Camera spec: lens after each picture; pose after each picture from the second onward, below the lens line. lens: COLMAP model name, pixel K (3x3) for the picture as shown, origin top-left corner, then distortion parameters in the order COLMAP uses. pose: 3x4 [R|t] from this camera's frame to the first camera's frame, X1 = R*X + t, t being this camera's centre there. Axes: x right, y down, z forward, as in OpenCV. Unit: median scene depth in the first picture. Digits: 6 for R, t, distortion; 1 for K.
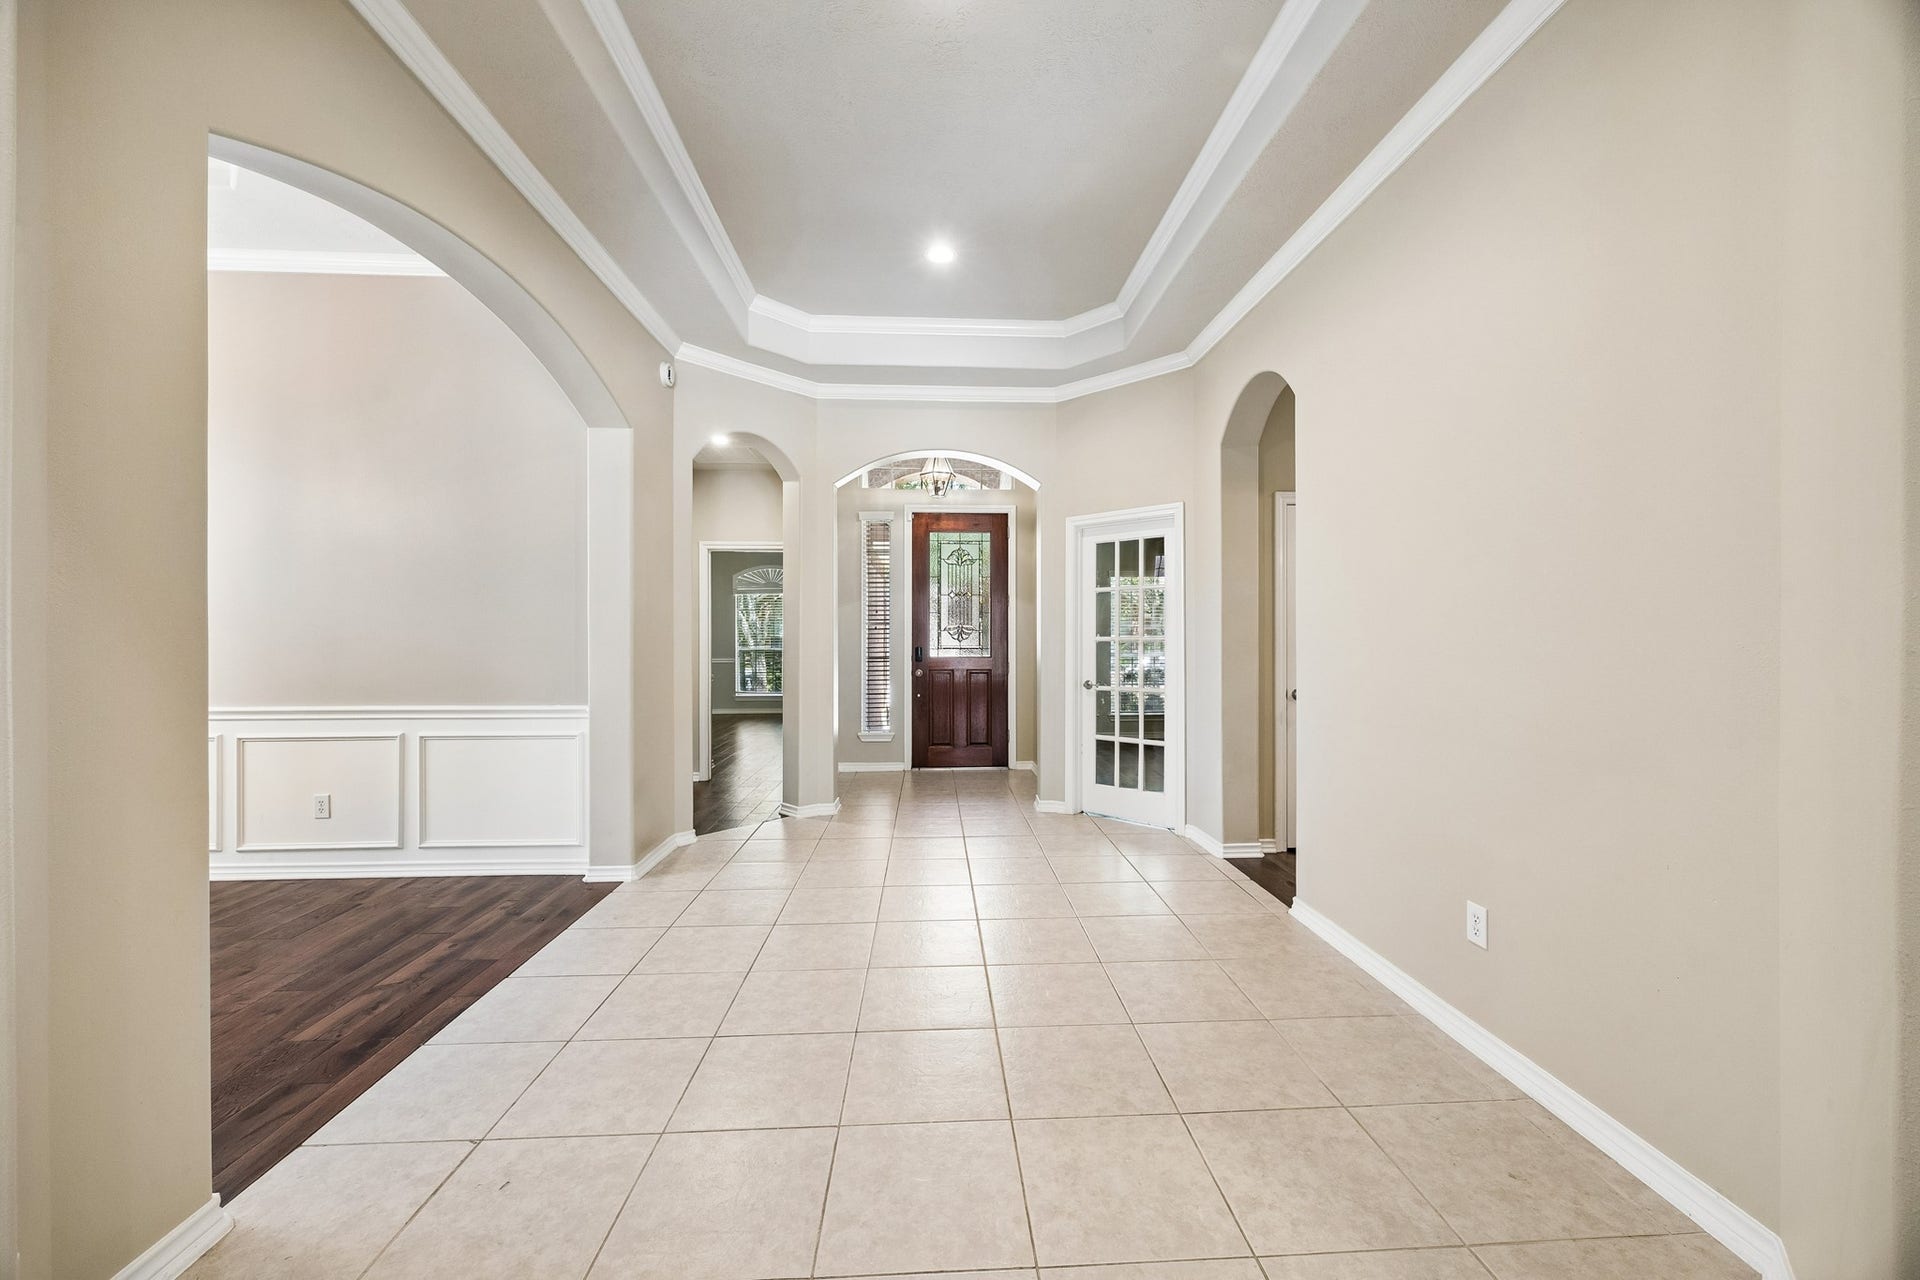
lens RADIAL K [[734.0, 0, 961.1], [0, 734.0, 640.0], [0, 0, 1]] dist [0.000161, 0.000255]
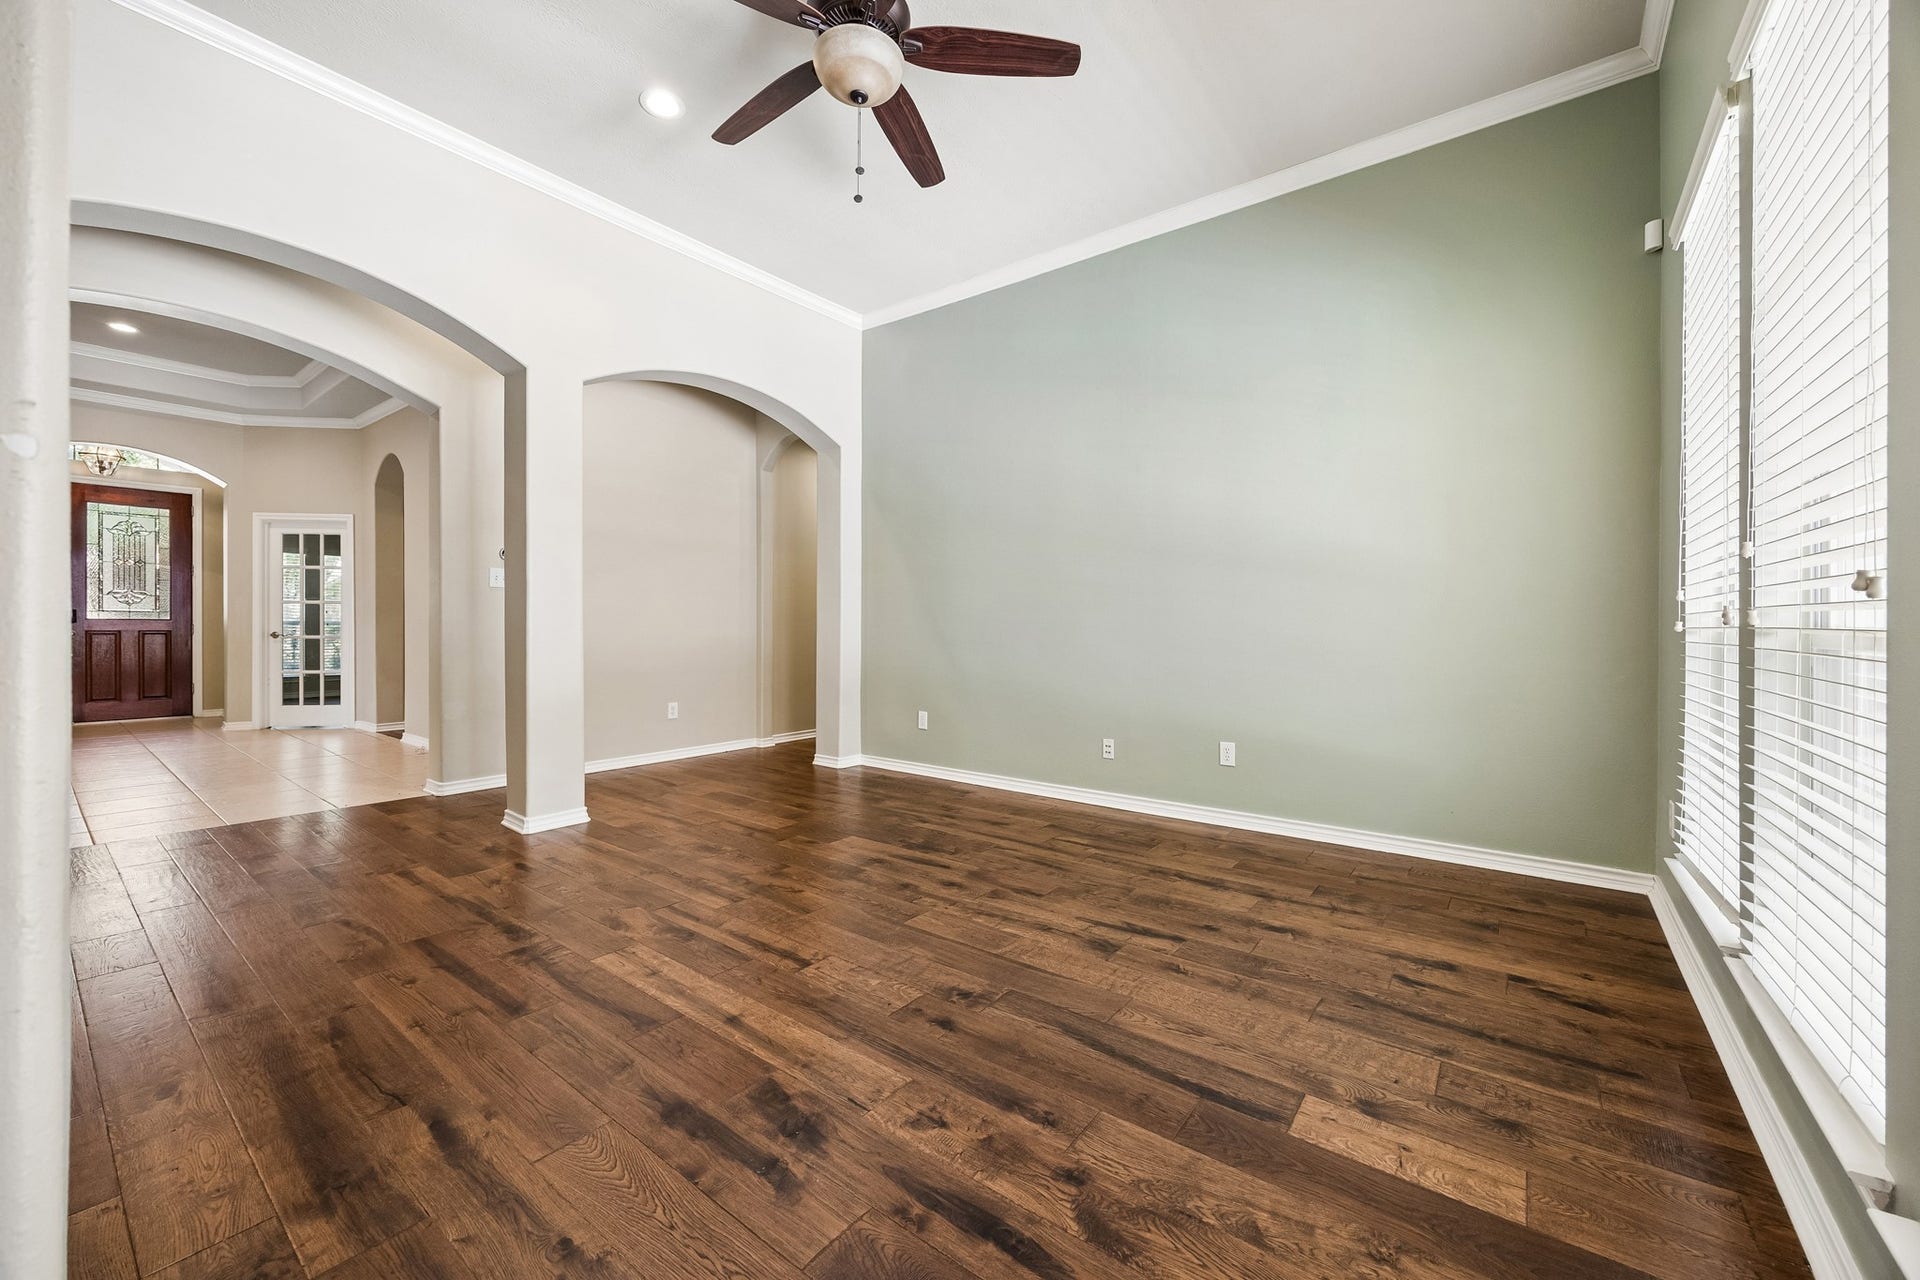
lens RADIAL K [[734.0, 0, 957.3], [0, 734.0, 638.4], [0, 0, 1]] dist [0.000161, 0.000255]
pose [[0.647393, 0.000057, 0.762156, -0.039619], [-0.003660, 0.999989, 0.003034, 0.046912], [-0.762147, -0.004754, 0.647386, -0.701407]]
